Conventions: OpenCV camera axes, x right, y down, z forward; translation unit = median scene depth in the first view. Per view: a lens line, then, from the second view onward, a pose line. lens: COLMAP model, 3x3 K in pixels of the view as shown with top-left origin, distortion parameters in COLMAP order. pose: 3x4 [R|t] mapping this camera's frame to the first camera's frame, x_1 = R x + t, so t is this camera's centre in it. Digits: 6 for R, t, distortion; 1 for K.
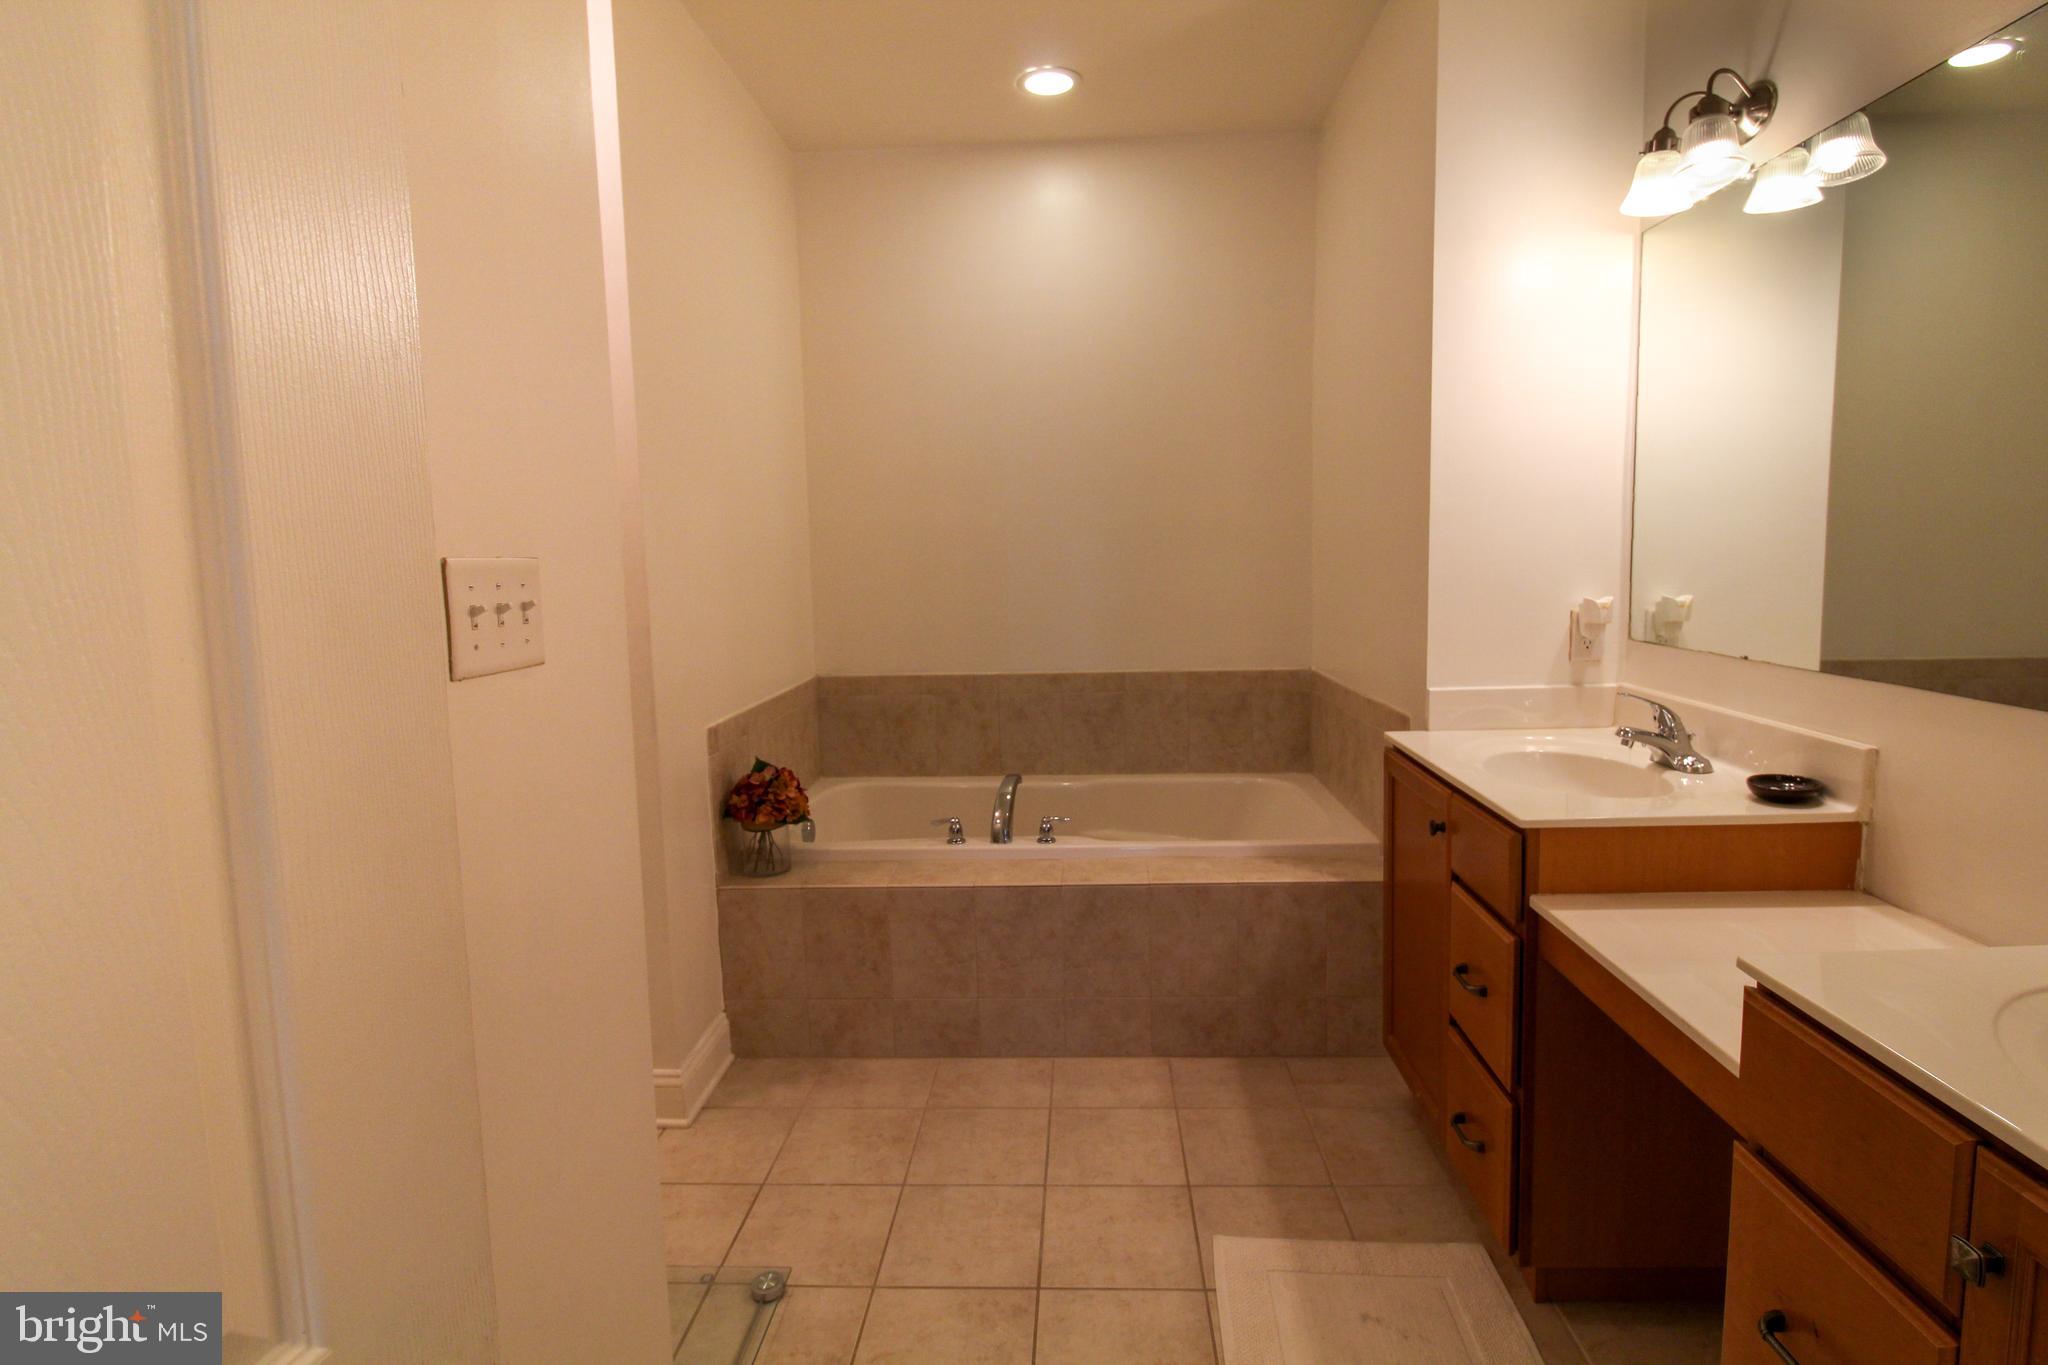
lens RADIAL K [[1040.5, 0, 1023.8], [0, 1040.5, 674.1], [0, 0, 1]] dist [-0.020288, -0.000643]
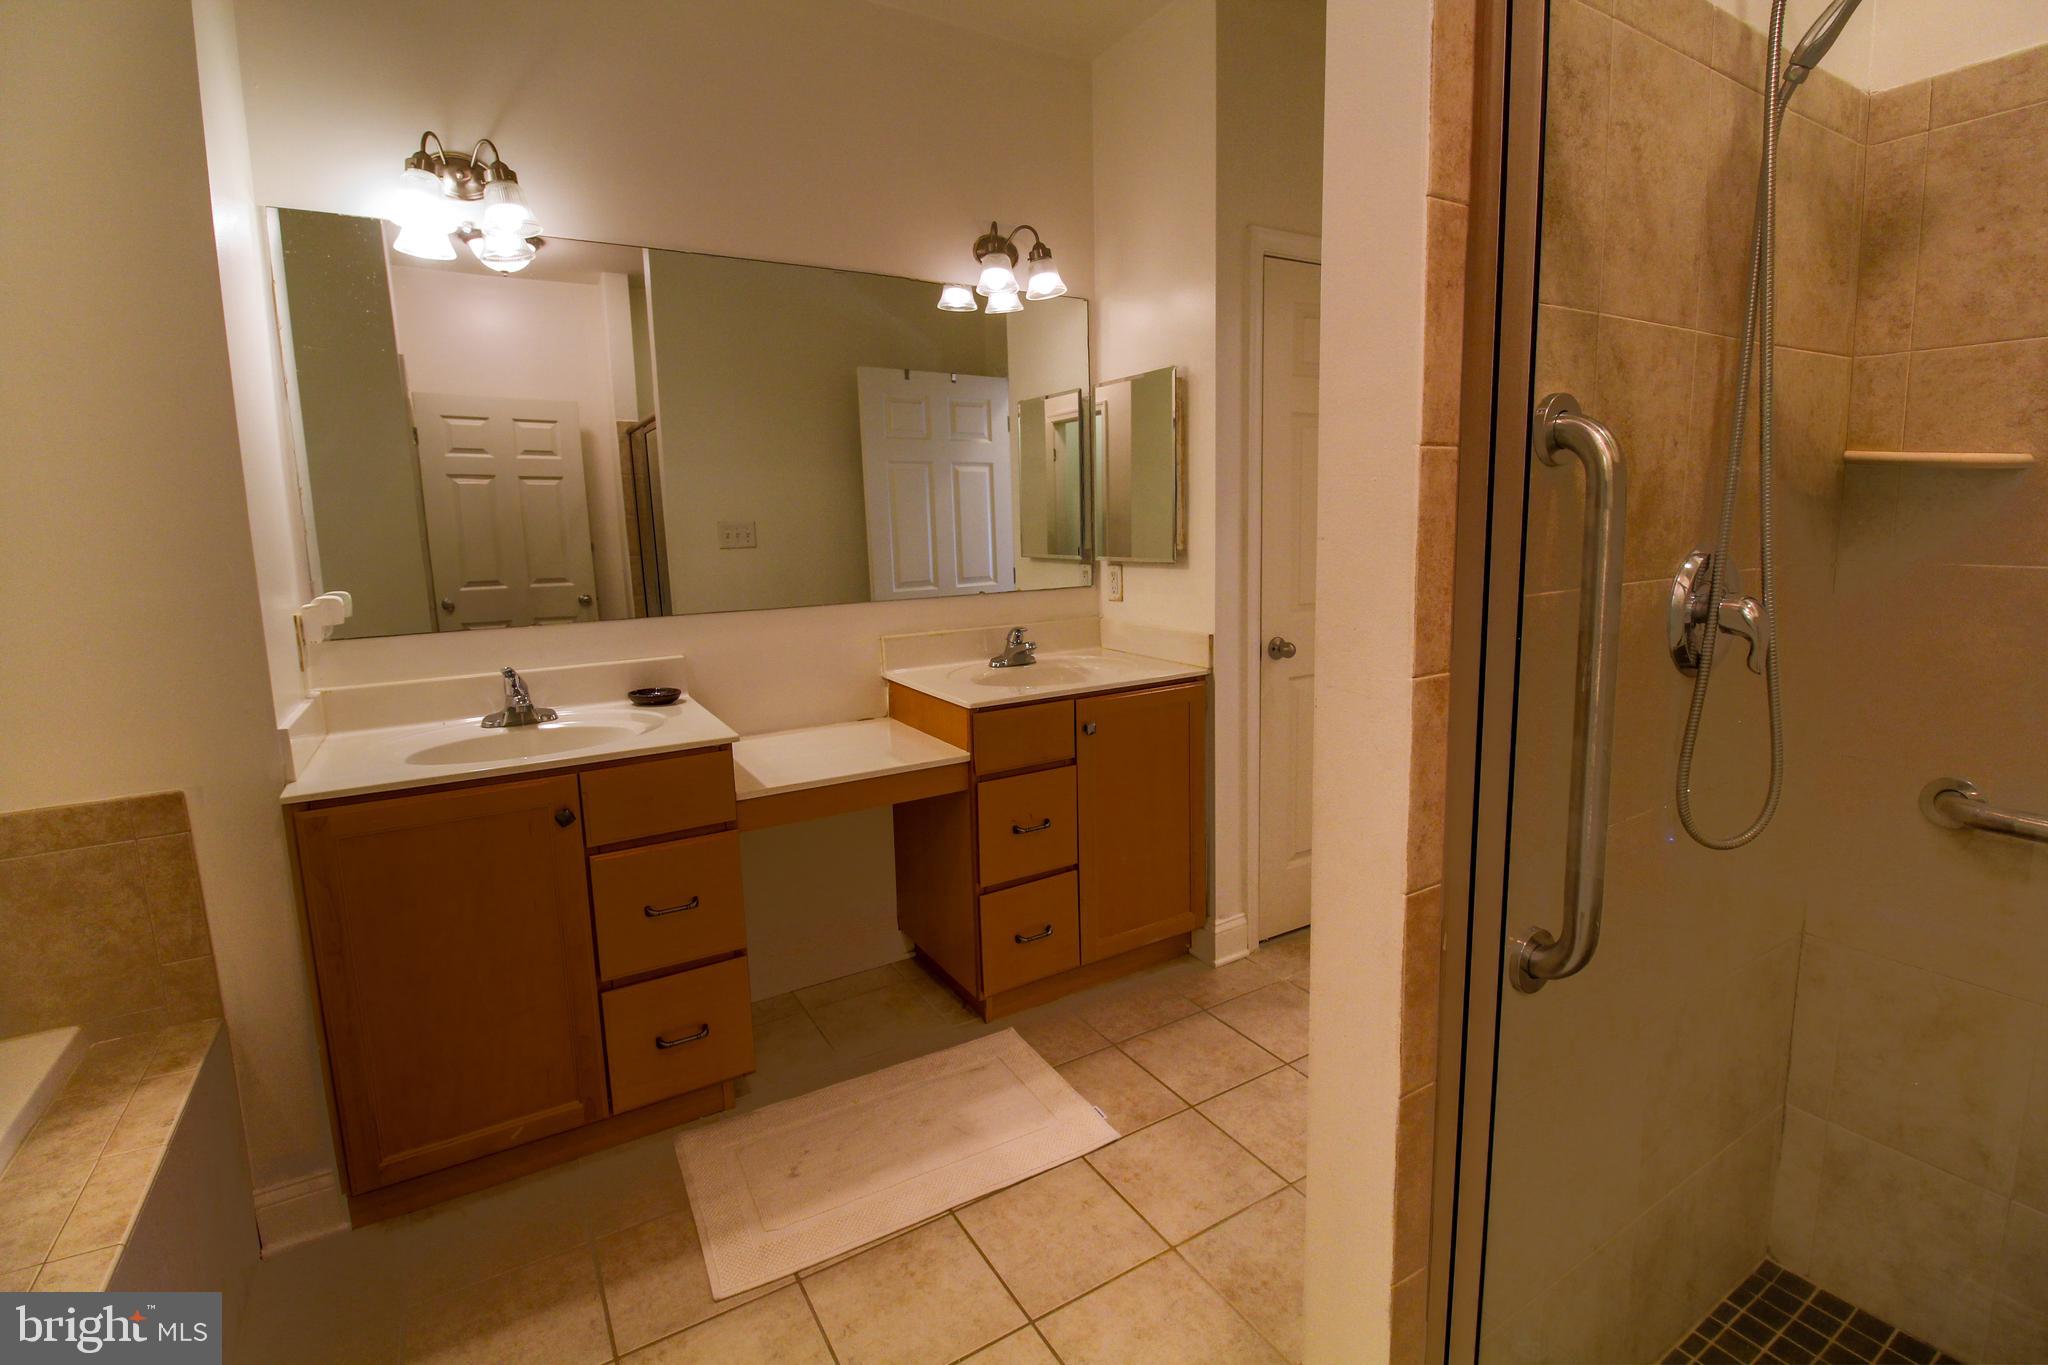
lens RADIAL K [[1002.4, 0, 1030.9], [0, 1002.4, 675.3], [0, 0, 1]] dist [0.002967, 0.000309]
pose [[-0.602200, -0.094470, 0.792736, -0.621471], [0.123744, 0.969928, 0.209588, -0.131699], [-0.788696, 0.224310, -0.572401, 1.159925]]
